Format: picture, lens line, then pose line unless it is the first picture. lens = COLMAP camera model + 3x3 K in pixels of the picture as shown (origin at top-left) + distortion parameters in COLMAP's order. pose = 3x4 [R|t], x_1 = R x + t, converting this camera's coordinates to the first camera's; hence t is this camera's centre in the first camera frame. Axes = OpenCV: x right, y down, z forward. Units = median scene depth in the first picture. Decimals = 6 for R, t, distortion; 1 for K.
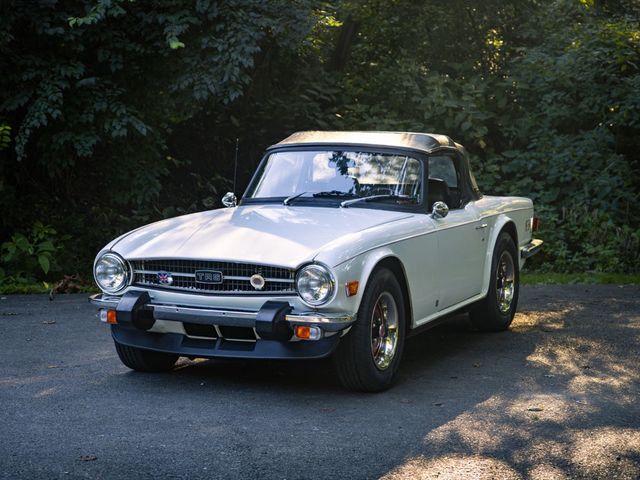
lens RADIAL K [[1614.8, 0, 320.0], [0, 1614.8, 240.0], [0, 0, 1]] dist [0.024154, 0.343937]
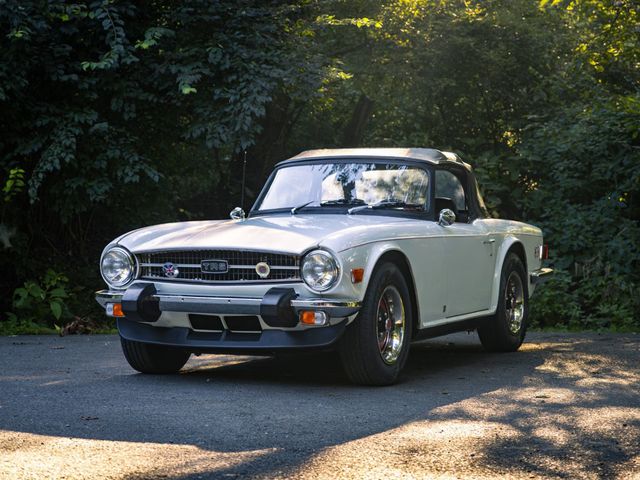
lens RADIAL K [[1615.6, 0, 320.0], [0, 1615.6, 240.0], [0, 0, 1]] dist [0.009107, 0.504965]
pose [[0.999915, -0.003866, -0.012475, 0.009004], [0.002840, 0.996694, -0.081192, 0.085878], [0.012747, 0.081150, 0.996620, 0.000175]]
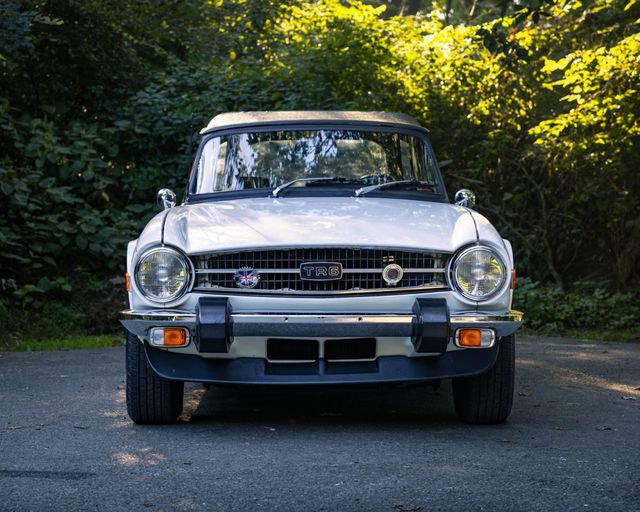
lens RADIAL K [[1726.0, 0, 320.0], [0, 1726.0, 256.0], [0, 0, 1]] dist [0.035621, 0.158968]
pose [[0.916629, -0.024734, 0.398974, -0.364628], [0.049161, 0.997482, -0.051107, 0.053776], [-0.396705, 0.066460, 0.915537, 0.293277]]
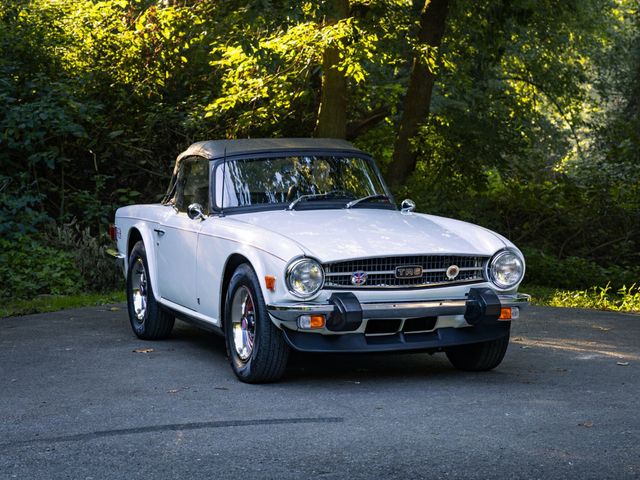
lens RADIAL K [[1824.3, 0, 320.0], [0, 1824.3, 240.0], [0, 0, 1]] dist [-0.001440, -0.127913]
pose [[0.733800, -0.060659, 0.676652, -0.878512], [0.080714, 0.996736, 0.001822, -0.004153], [-0.674554, 0.053278, 0.736301, 0.172098]]
